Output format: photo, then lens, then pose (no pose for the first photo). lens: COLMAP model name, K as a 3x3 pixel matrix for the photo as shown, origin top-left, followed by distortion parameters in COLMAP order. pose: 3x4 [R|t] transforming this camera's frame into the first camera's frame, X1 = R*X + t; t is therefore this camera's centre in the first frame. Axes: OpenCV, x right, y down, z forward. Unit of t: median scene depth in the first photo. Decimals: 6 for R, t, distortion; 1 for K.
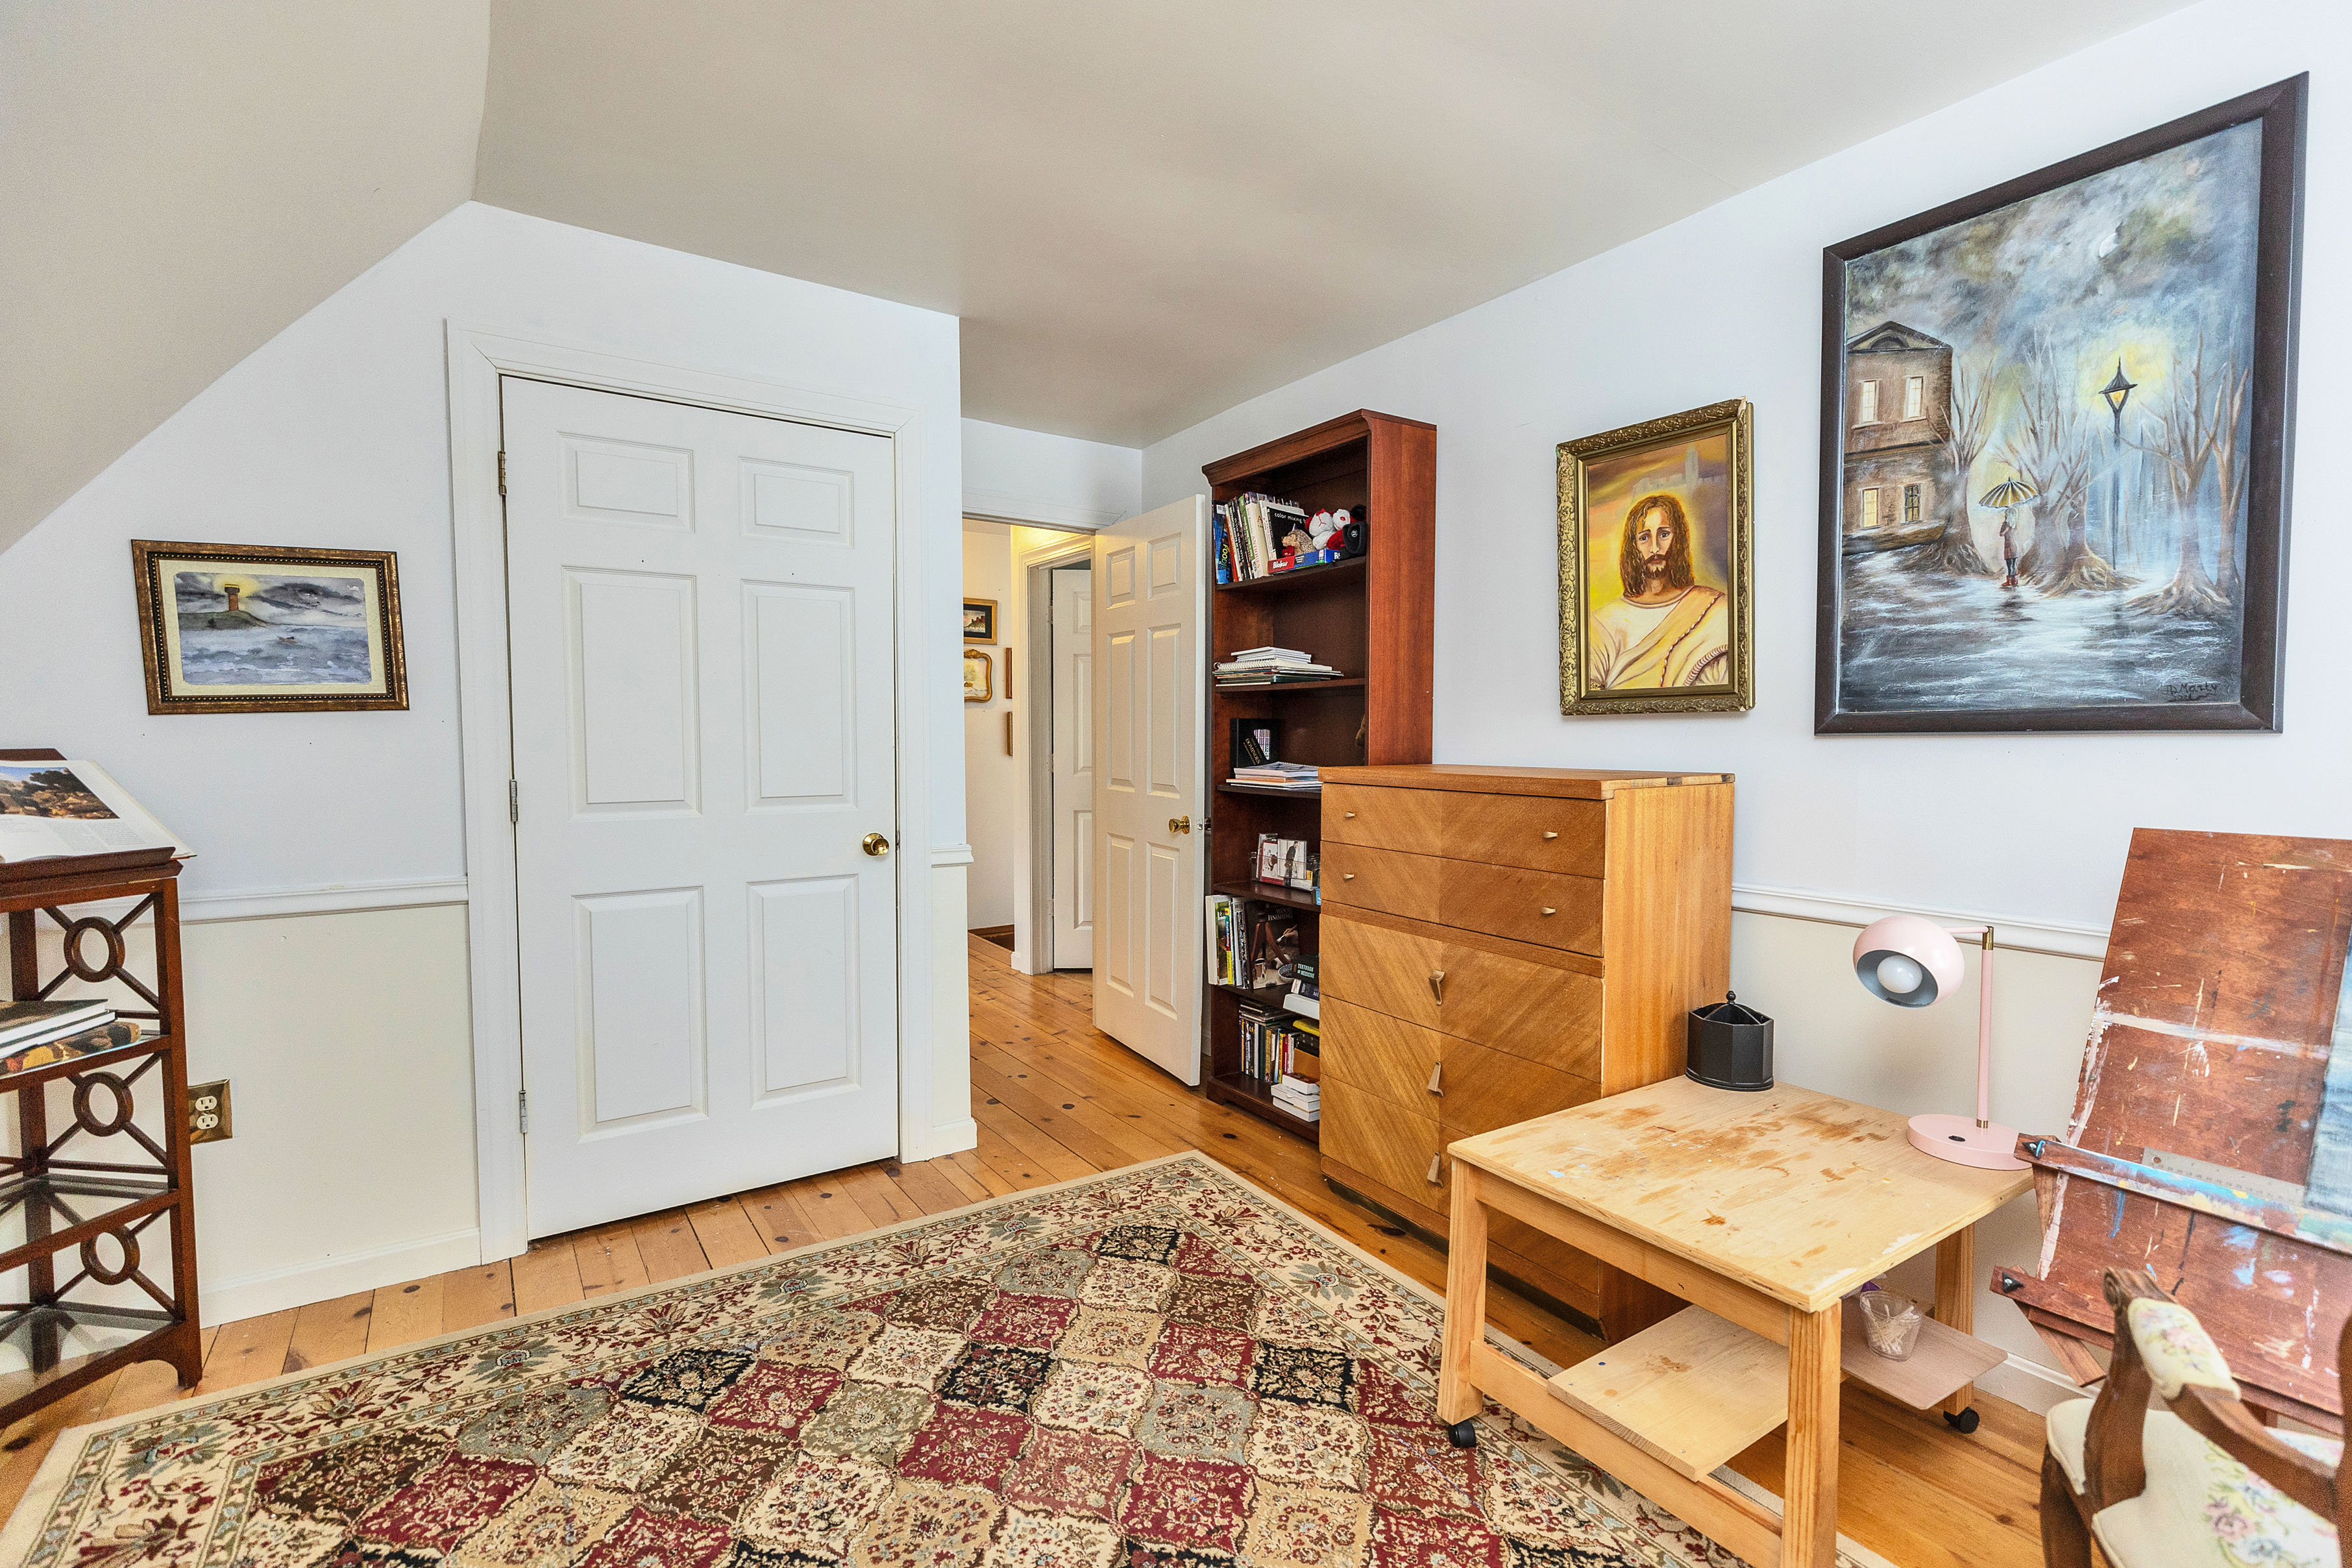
lens RADIAL K [[1068.8, 0, 1179.6], [0, 1068.8, 791.6], [0, 0, 1]] dist [0.010271, -0.001345]
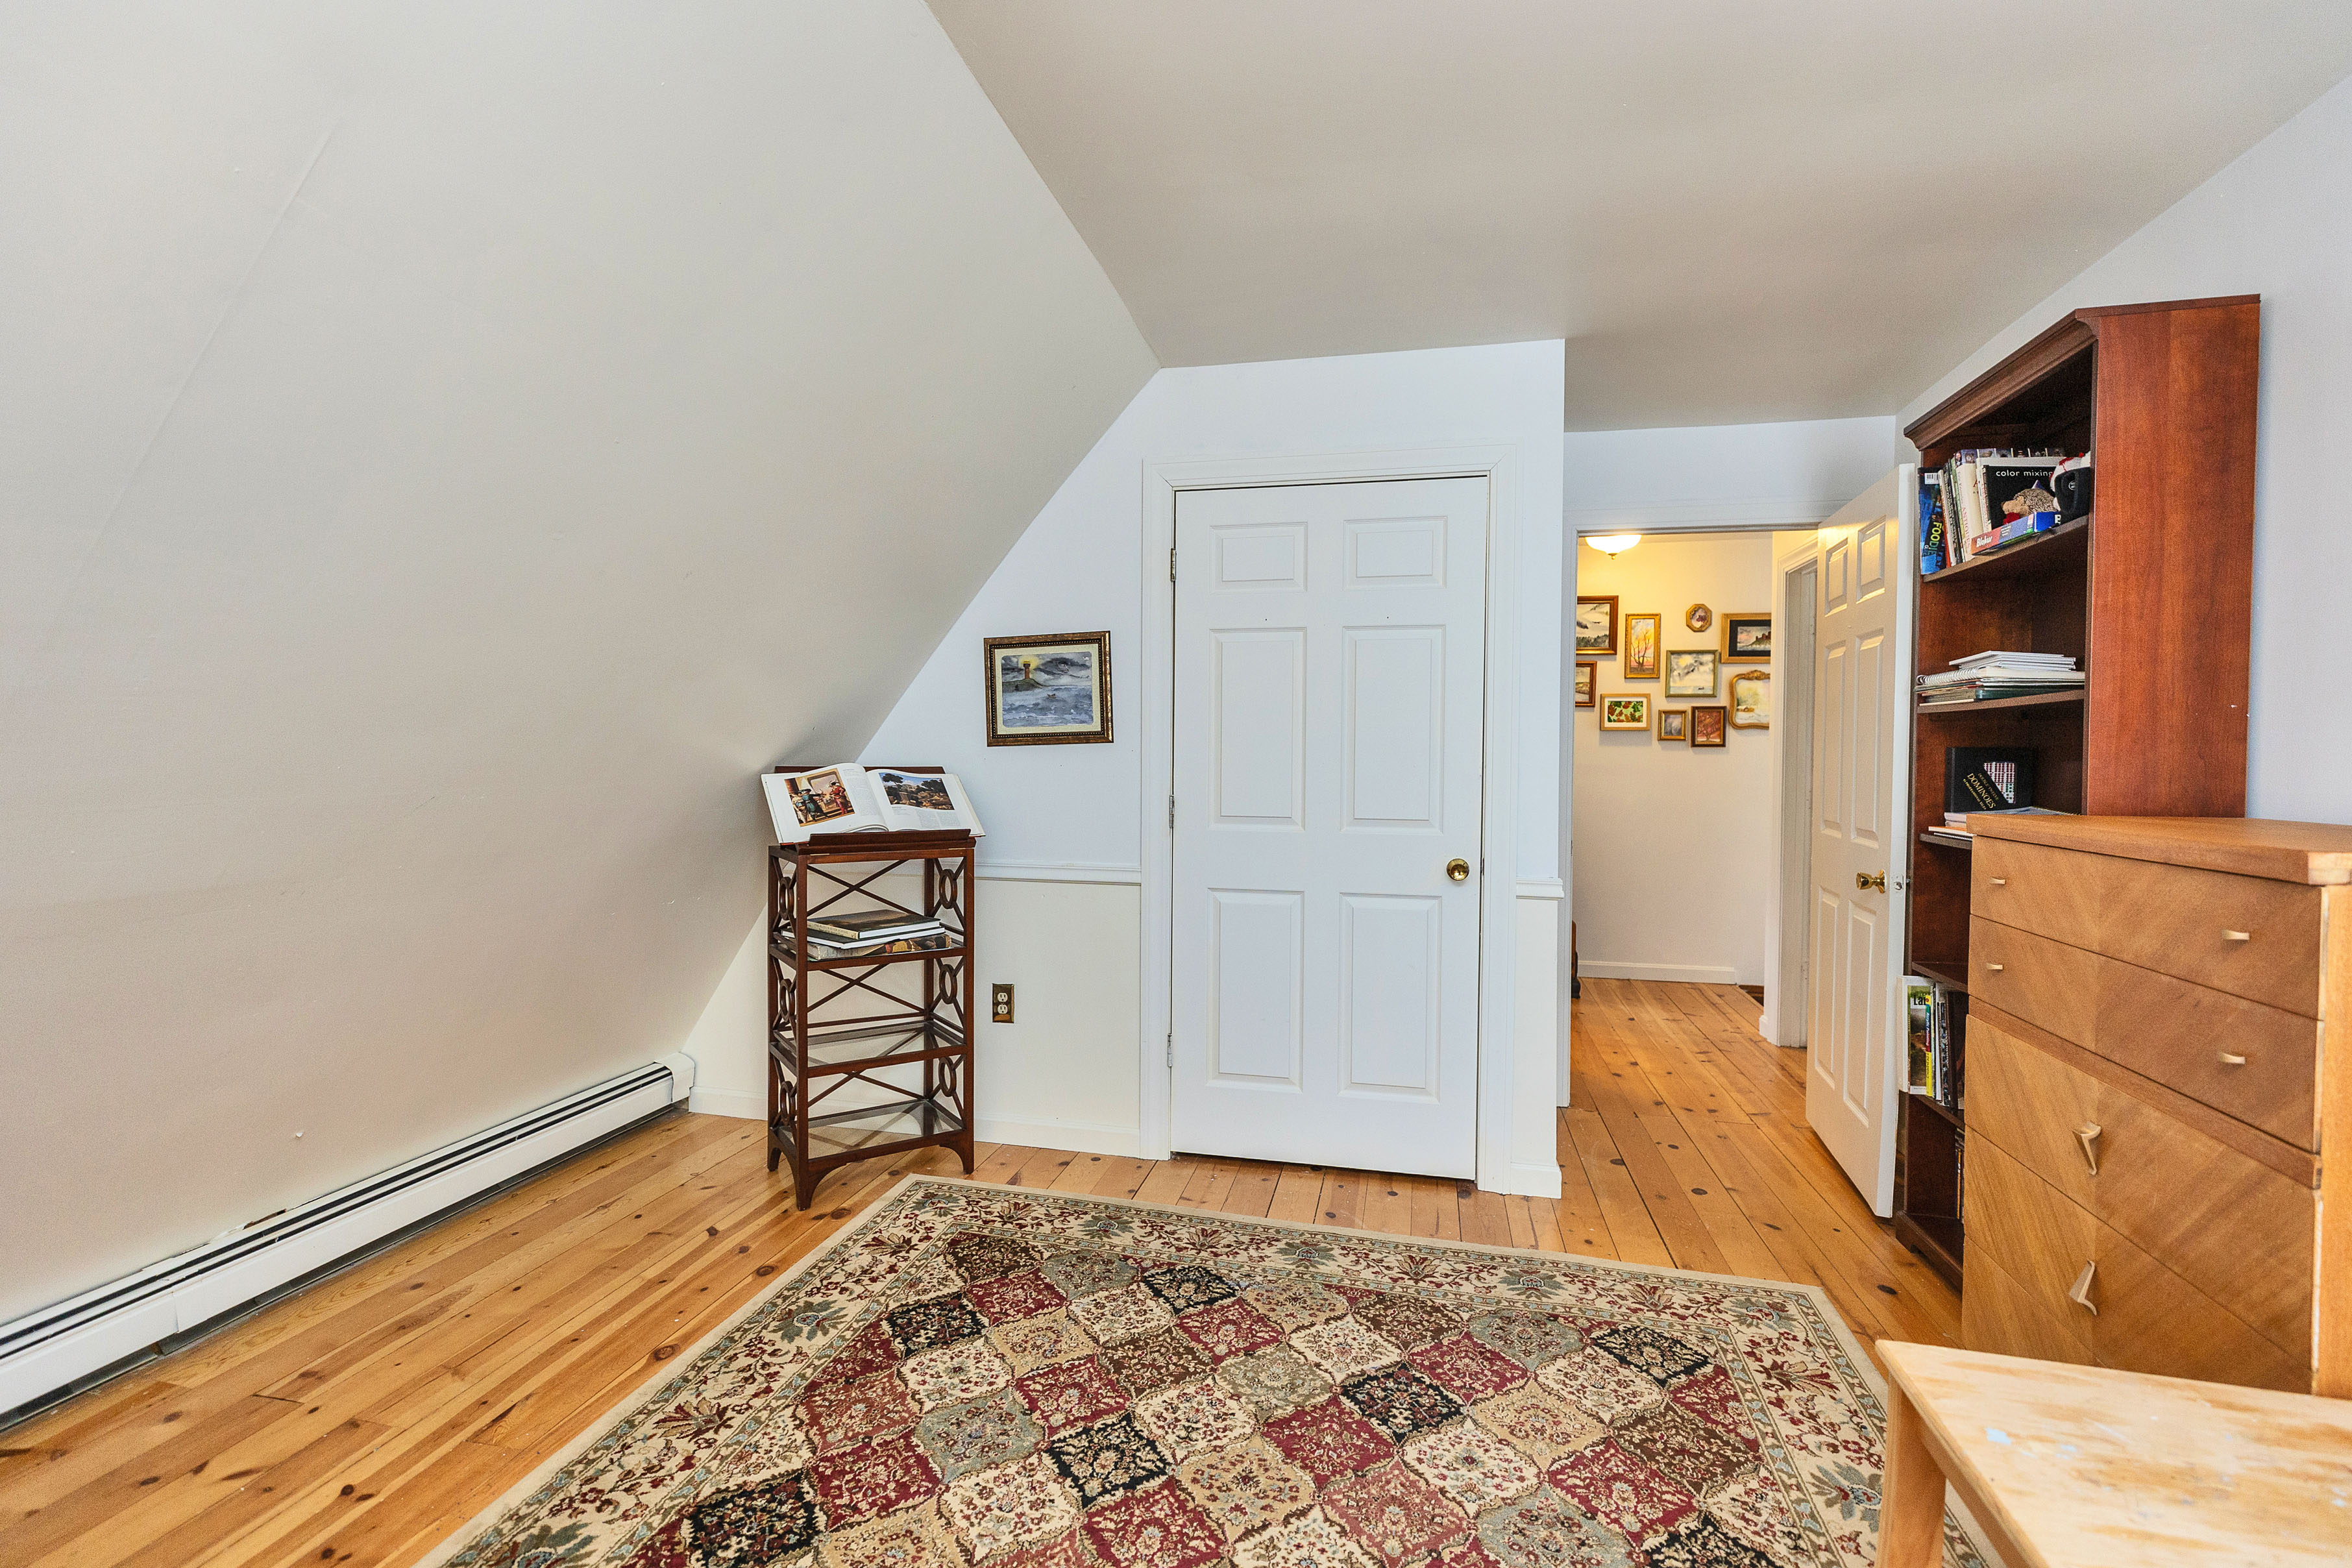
lens RADIAL K [[1066.3, 0, 1176.0], [0, 1066.3, 784.0], [0, 0, 1]] dist [0.009469, -0.001058]
pose [[0.680023, 0.024045, -0.732796, 0.374363], [-0.049245, 0.998703, -0.012927, -0.008650], [0.731535, 0.044877, 0.680326, 0.124800]]
